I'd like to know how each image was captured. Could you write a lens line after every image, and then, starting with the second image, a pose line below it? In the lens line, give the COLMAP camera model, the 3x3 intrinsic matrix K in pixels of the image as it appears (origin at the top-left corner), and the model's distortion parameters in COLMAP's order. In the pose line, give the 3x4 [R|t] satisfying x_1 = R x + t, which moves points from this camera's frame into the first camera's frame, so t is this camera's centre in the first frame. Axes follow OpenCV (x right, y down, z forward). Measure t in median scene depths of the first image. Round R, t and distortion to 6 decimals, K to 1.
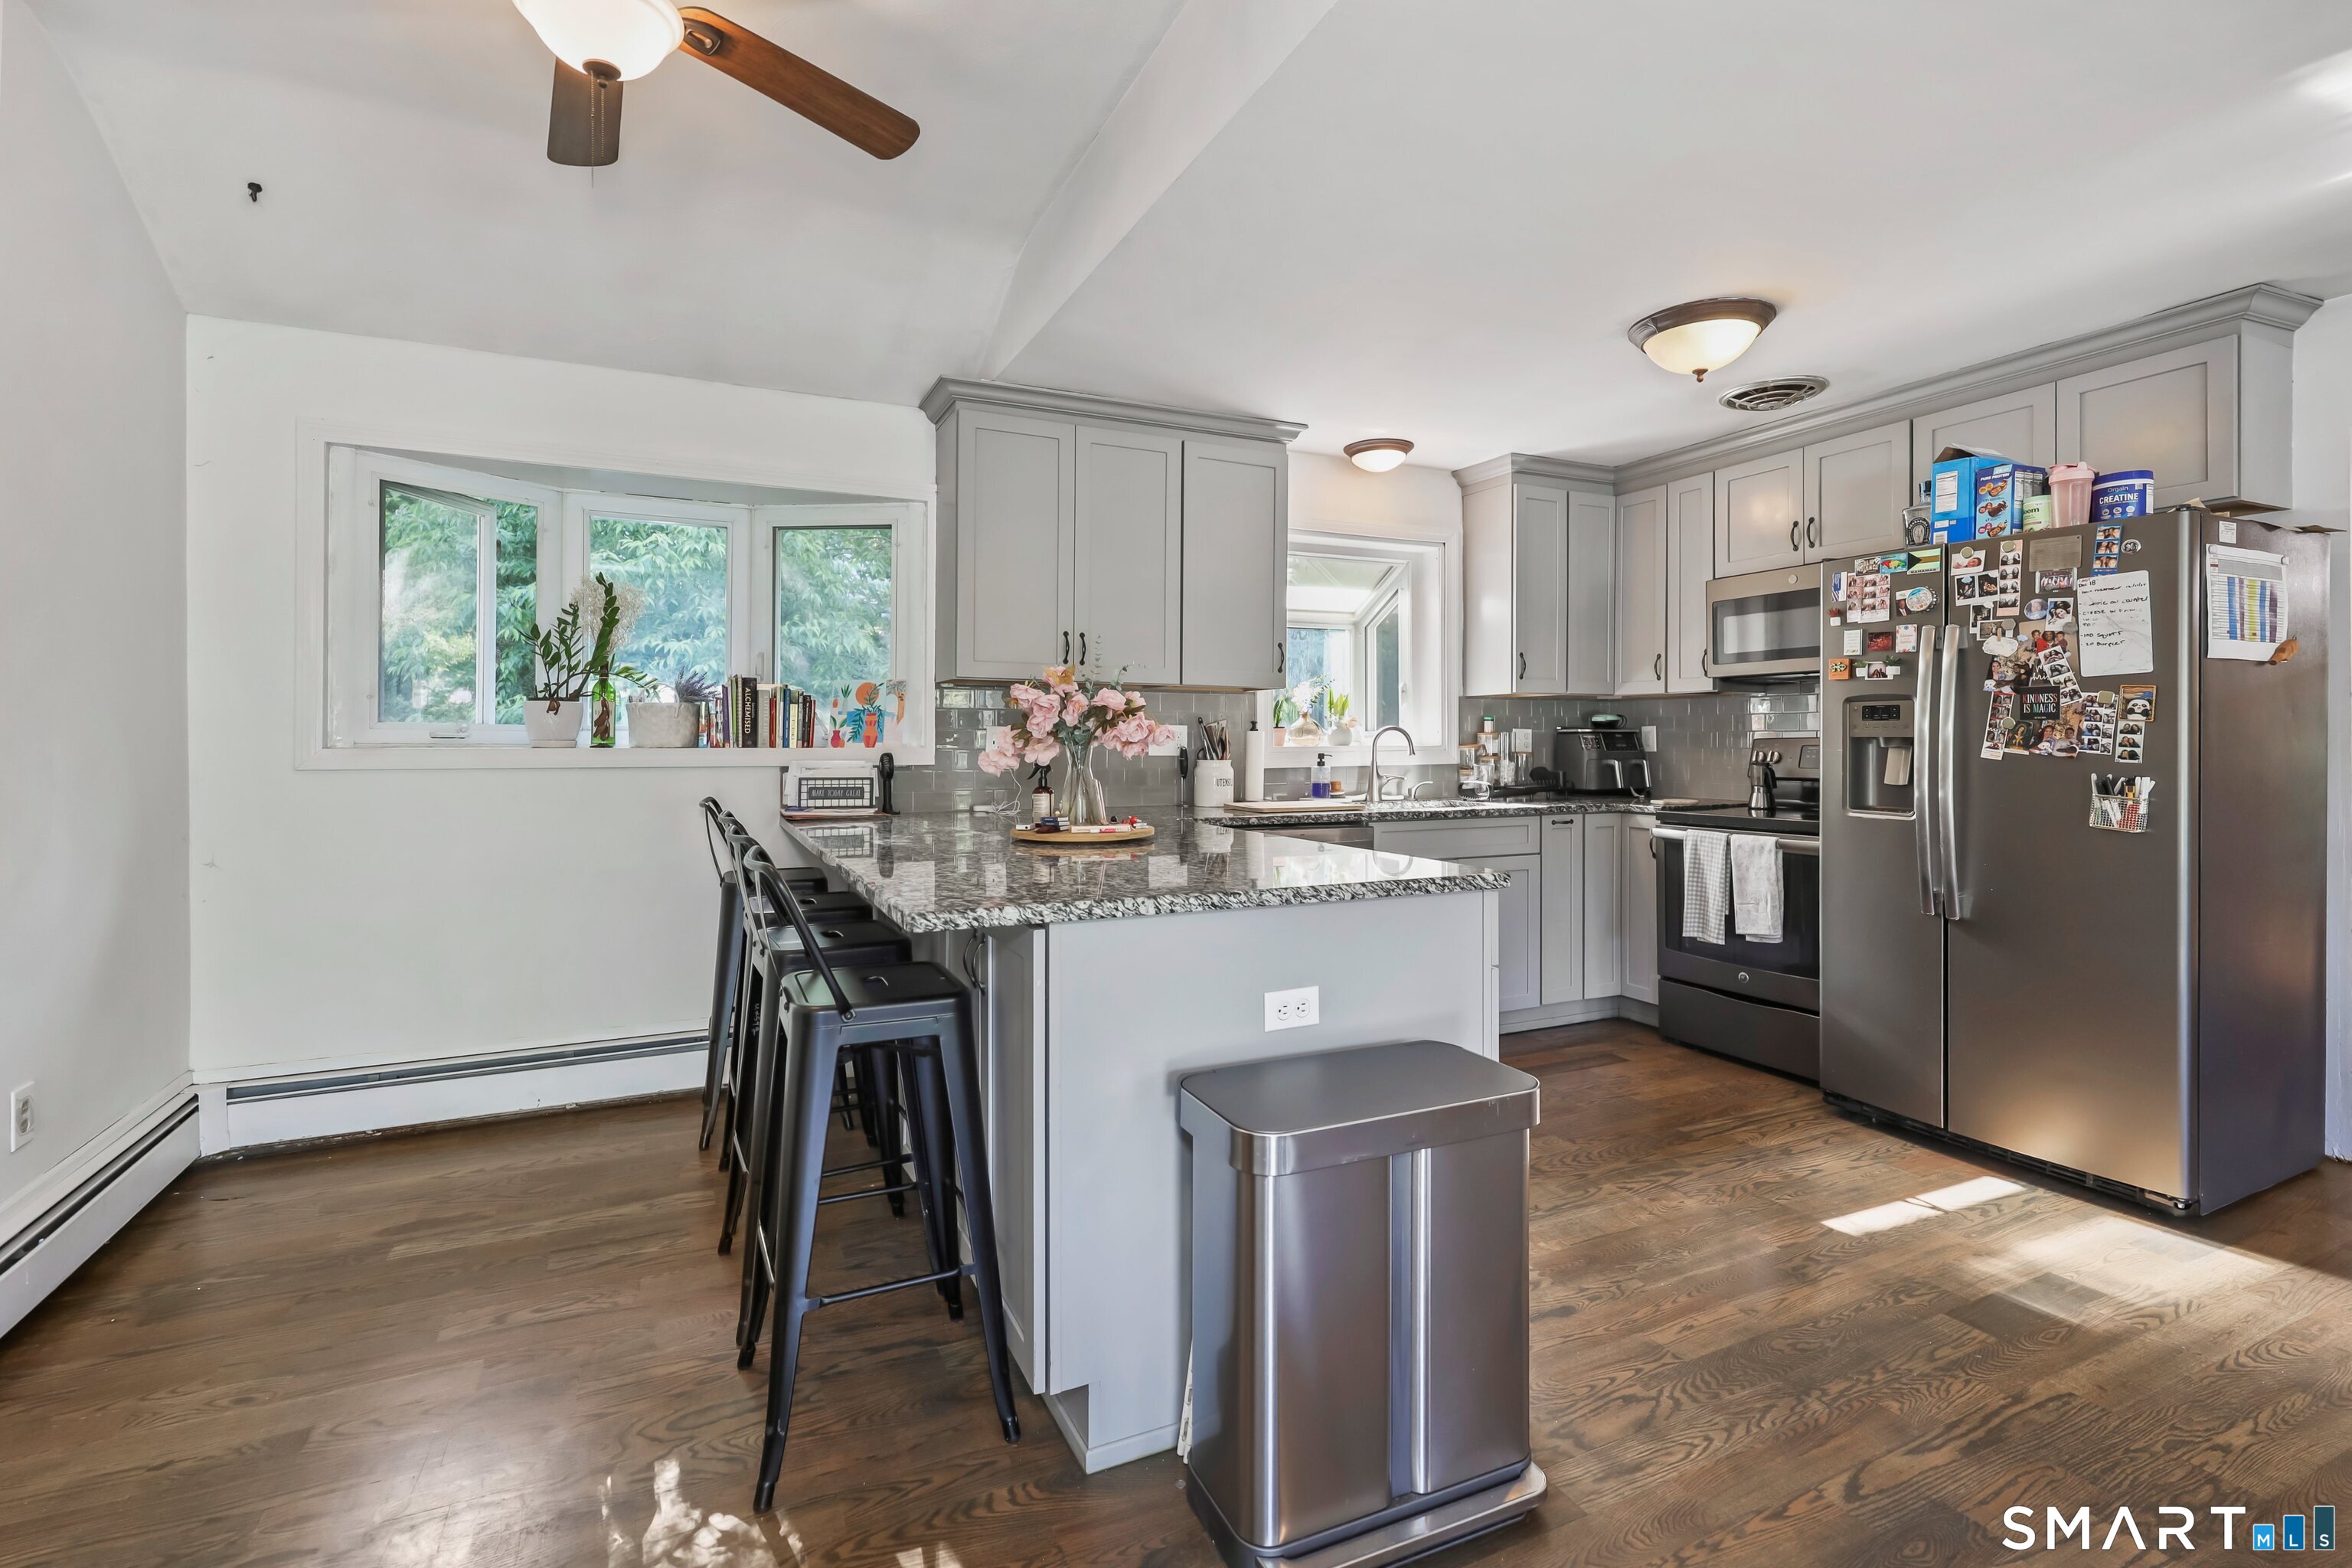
lens RADIAL K [[1053.2, 0, 1150.5], [0, 1053.2, 732.7], [0, 0, 1]] dist [0.004071, 0.000540]
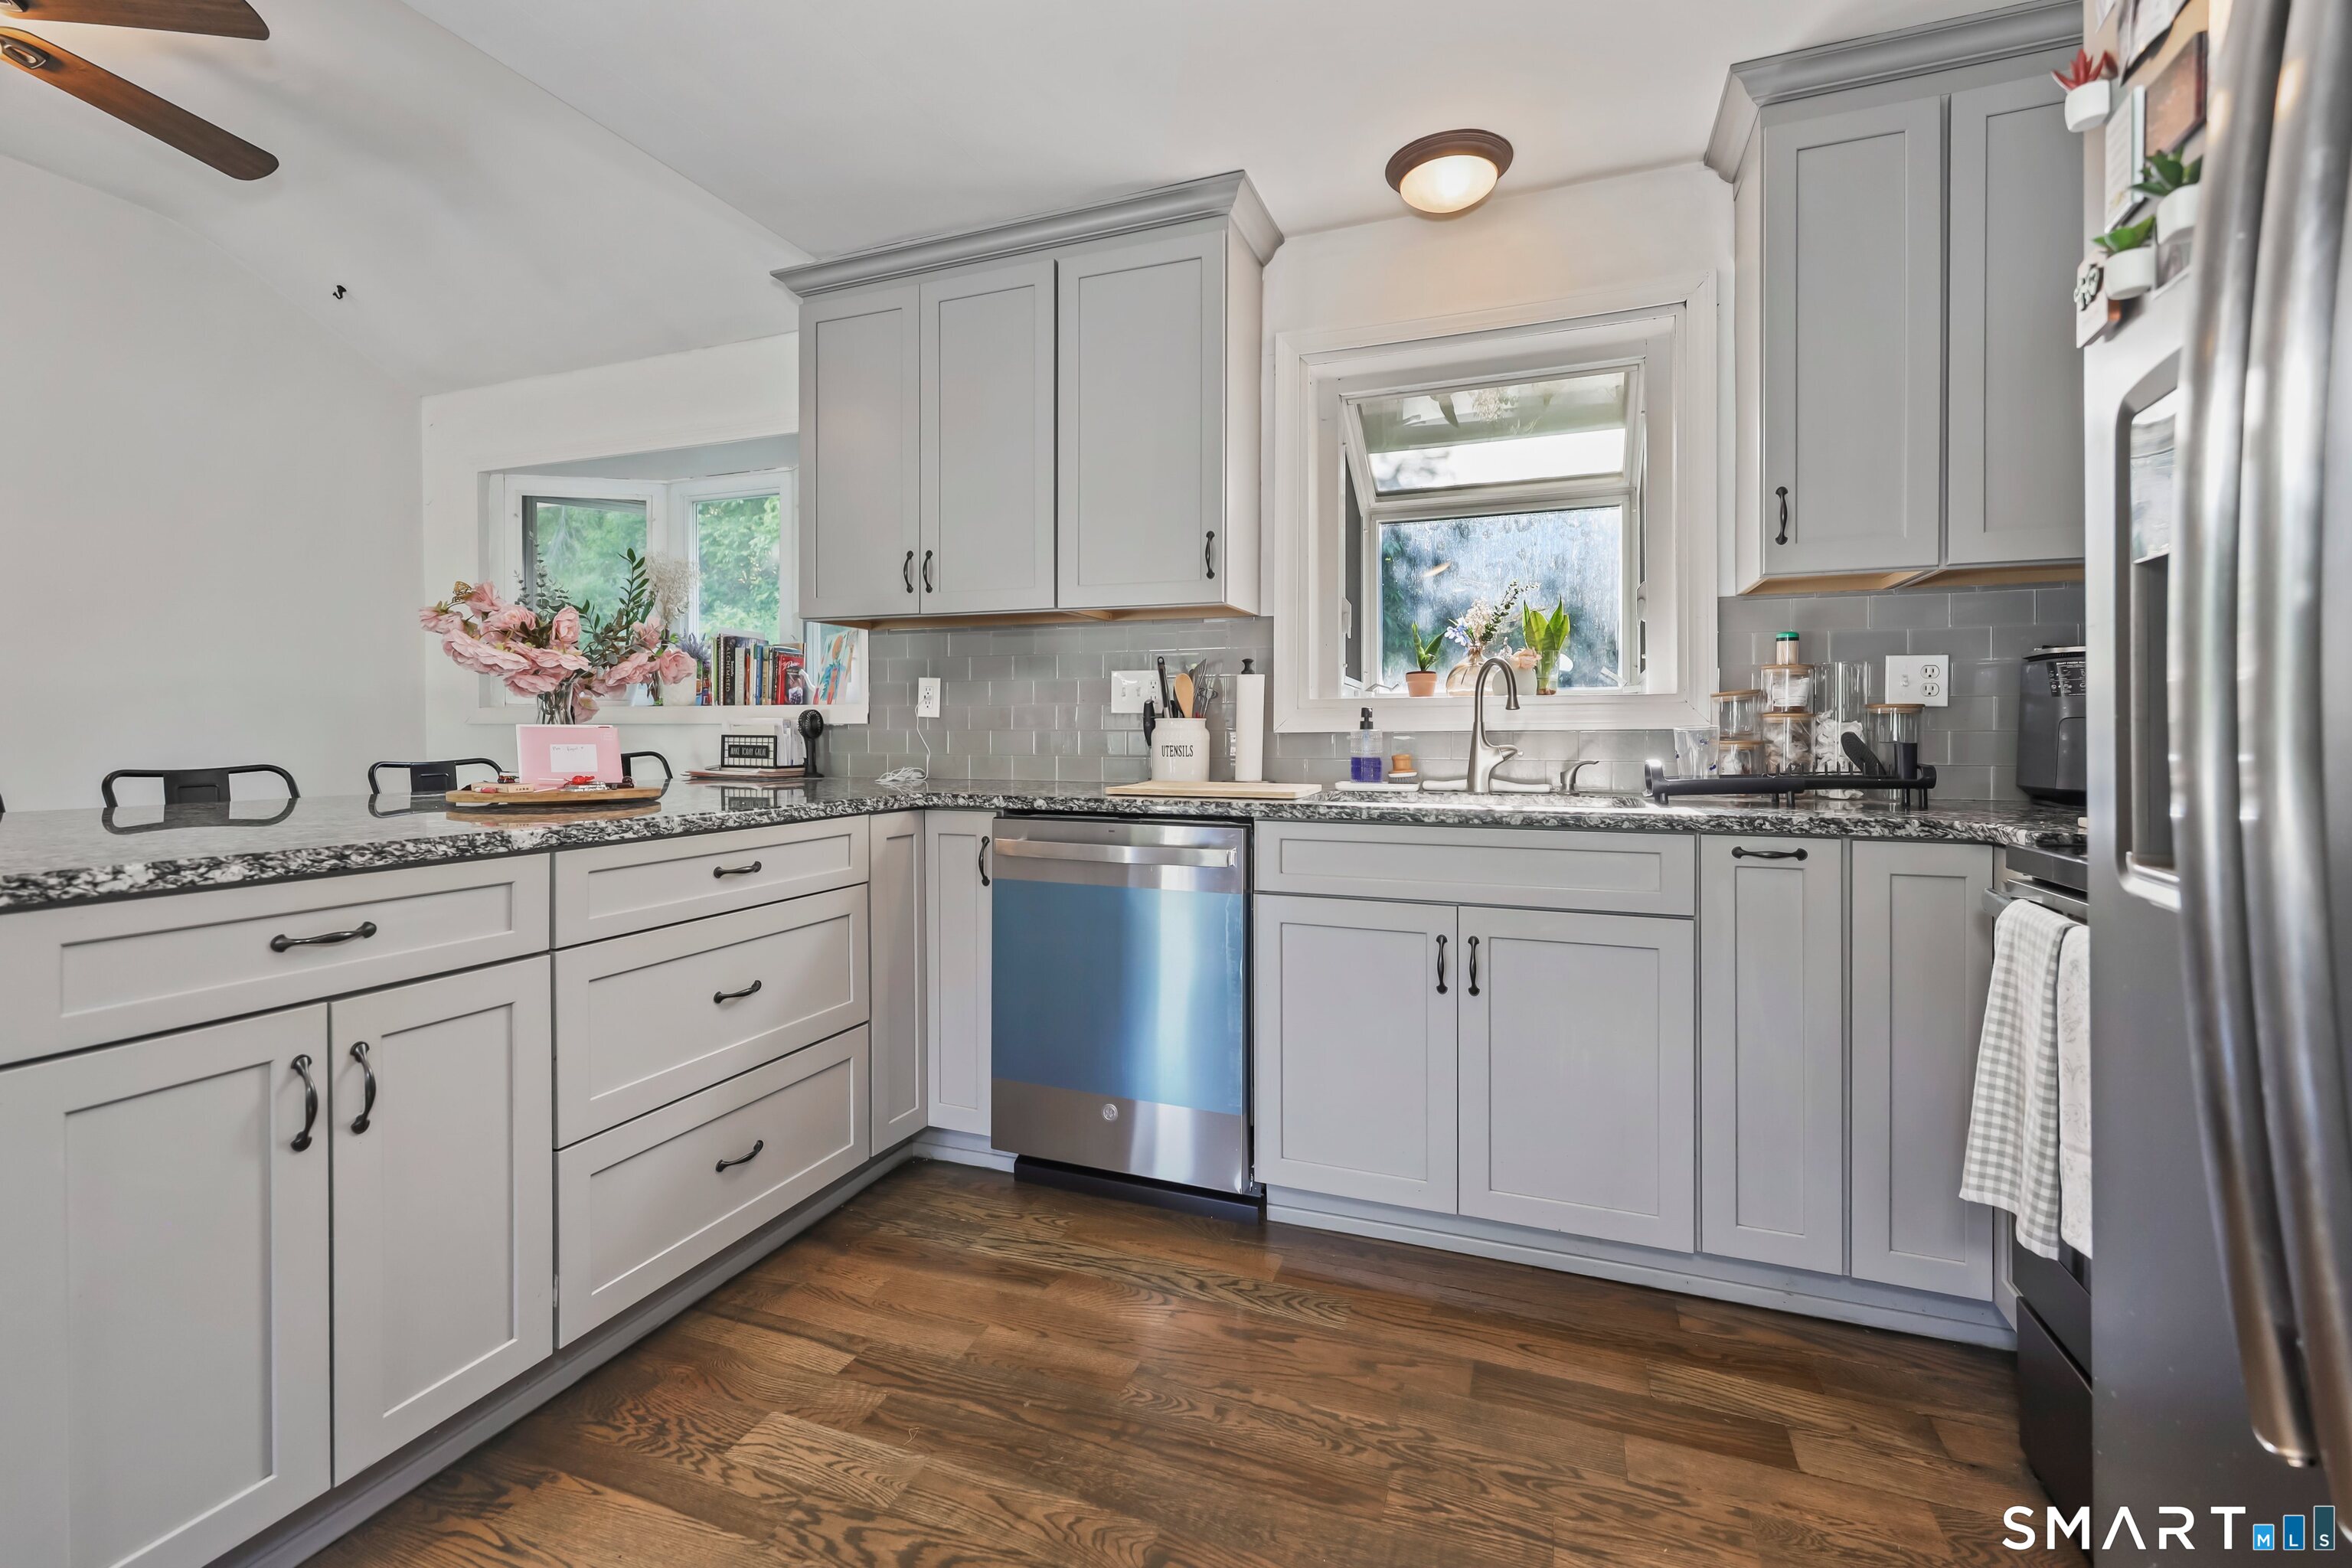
lens RADIAL K [[1023.5, 0, 1162.2], [0, 1023.5, 734.0], [0, 0, 1]] dist [0.003343, -0.001116]
pose [[0.698596, 0.001316, -0.715515, 0.600413], [0.004456, 0.999971, 0.006189, 0.036133], [0.715502, -0.007512, 0.698570, 0.604286]]
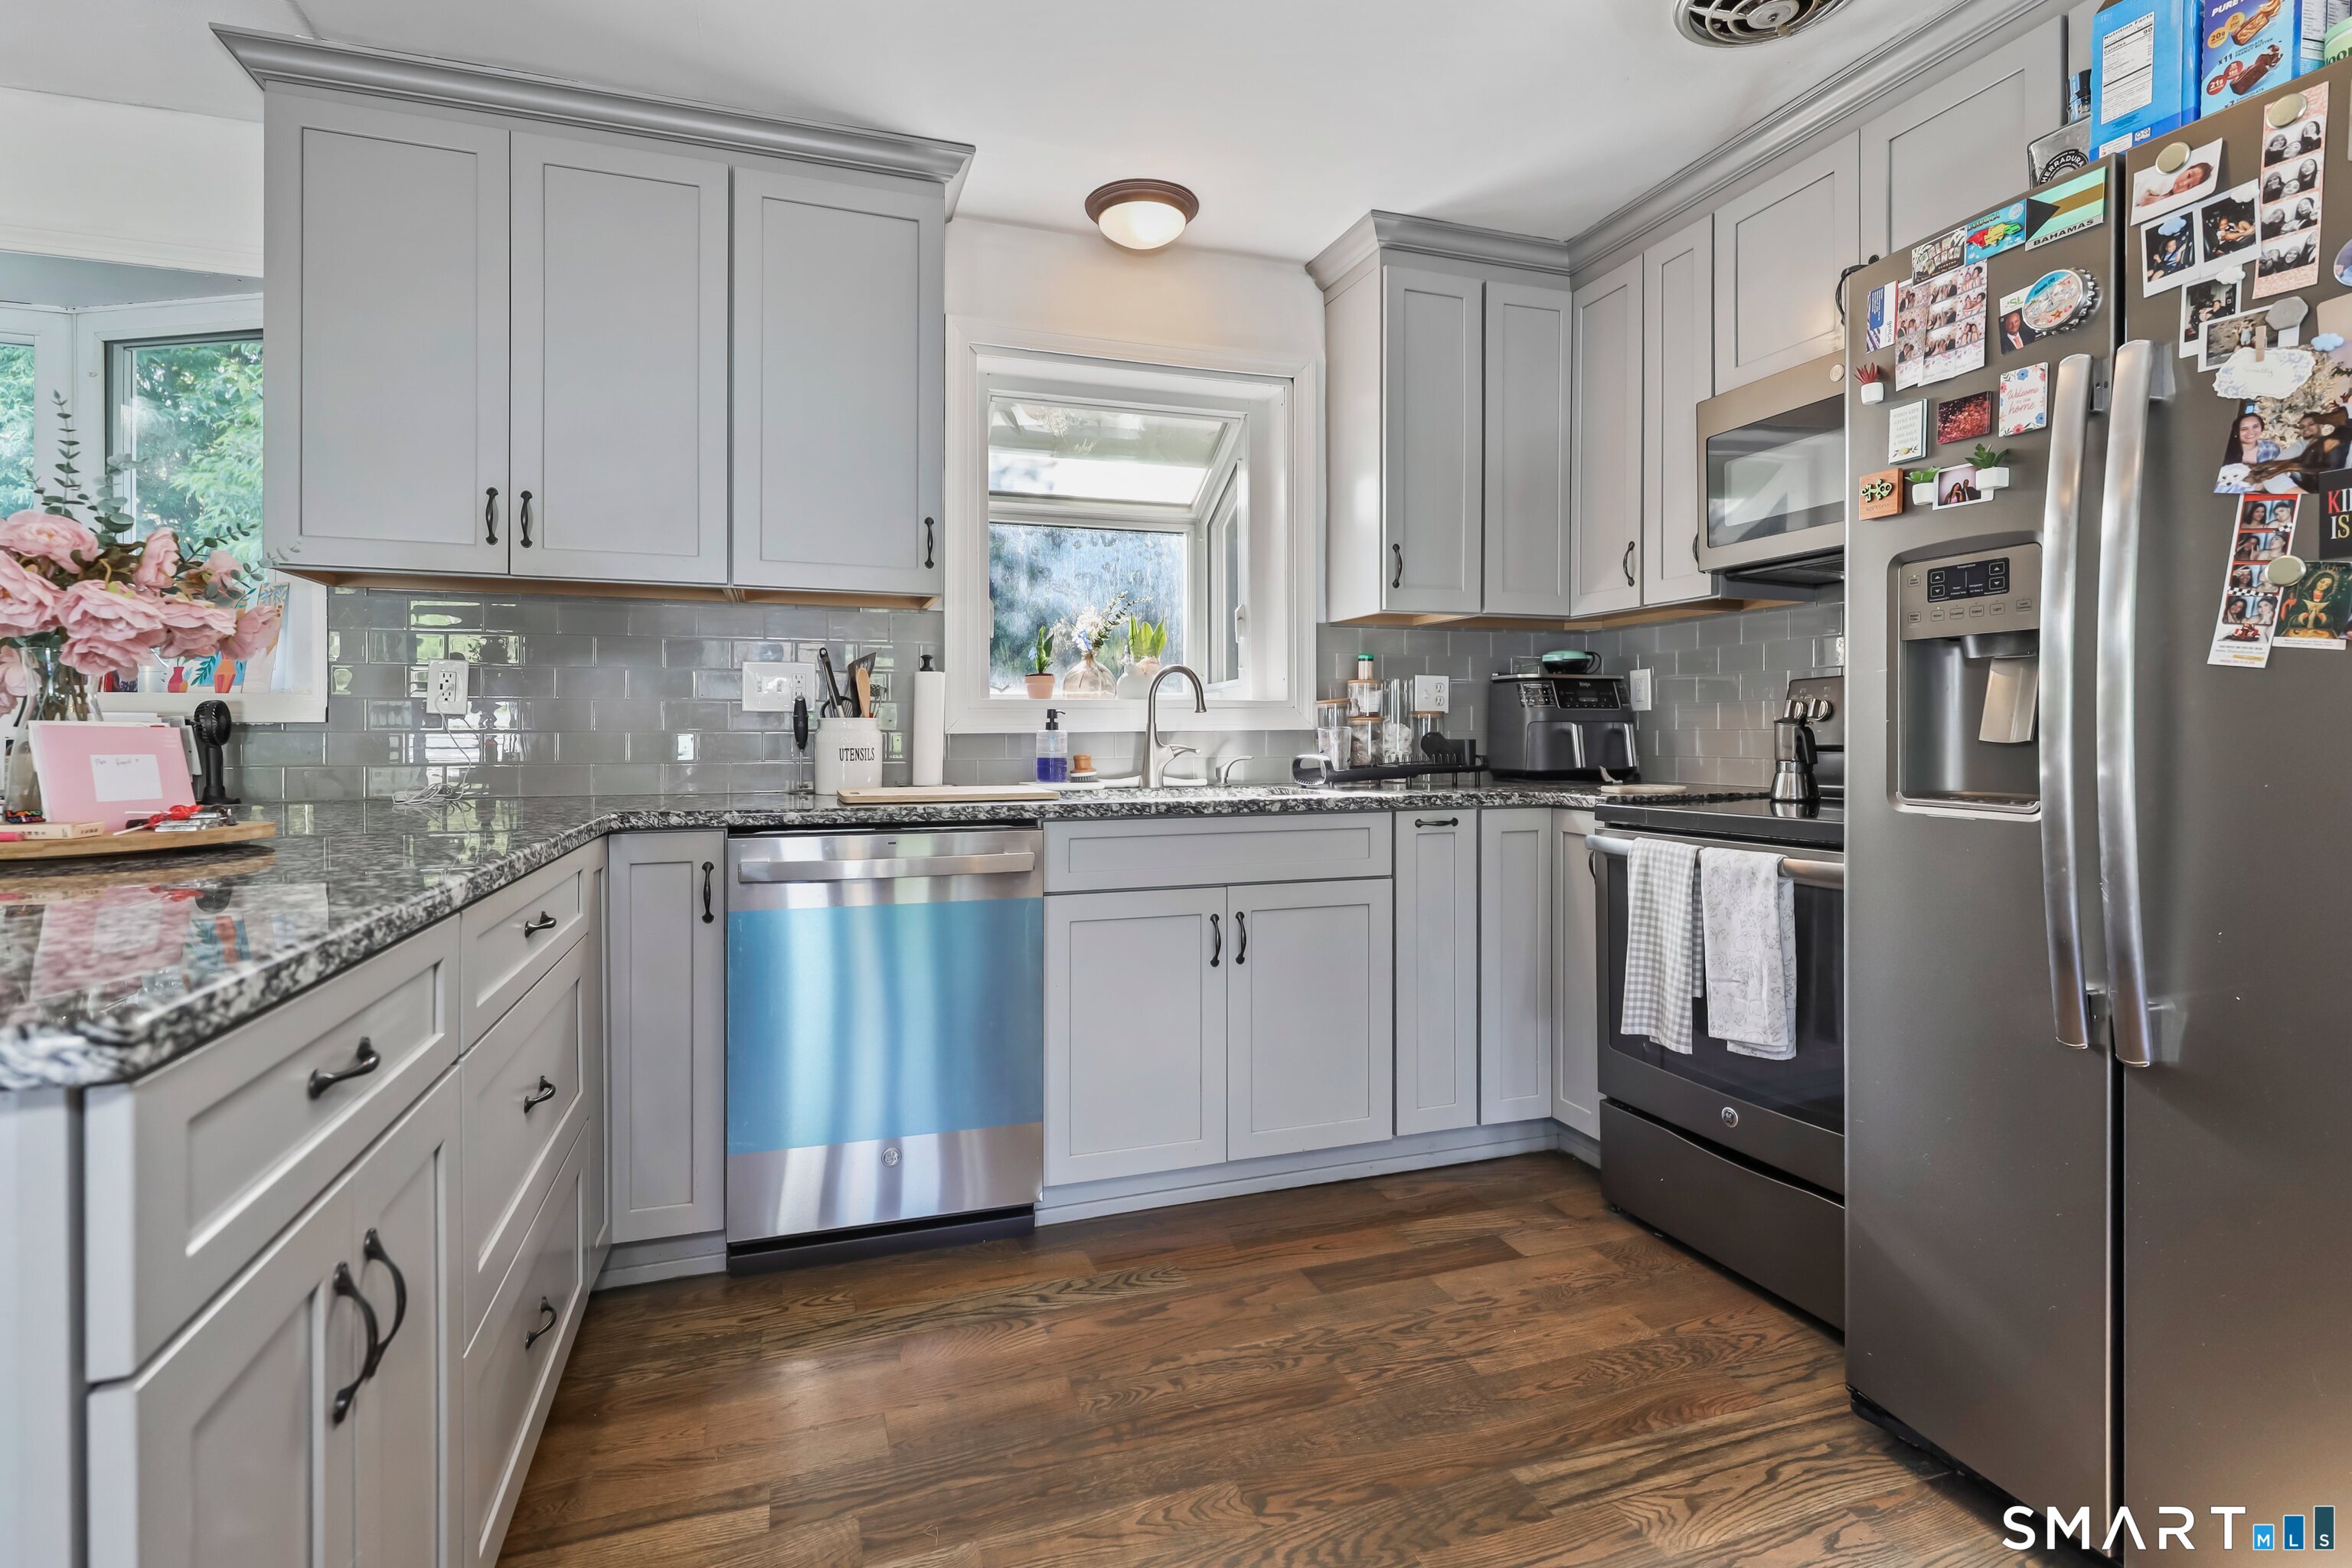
lens RADIAL K [[1110.5, 0, 1158.0], [0, 1110.5, 733.1], [0, 0, 1]] dist [0.005981, -0.001210]
pose [[0.995027, -0.002794, -0.099569, 0.345350], [0.003373, 0.999978, 0.005650, 0.036000], [0.099551, -0.005958, 0.995015, 0.431313]]
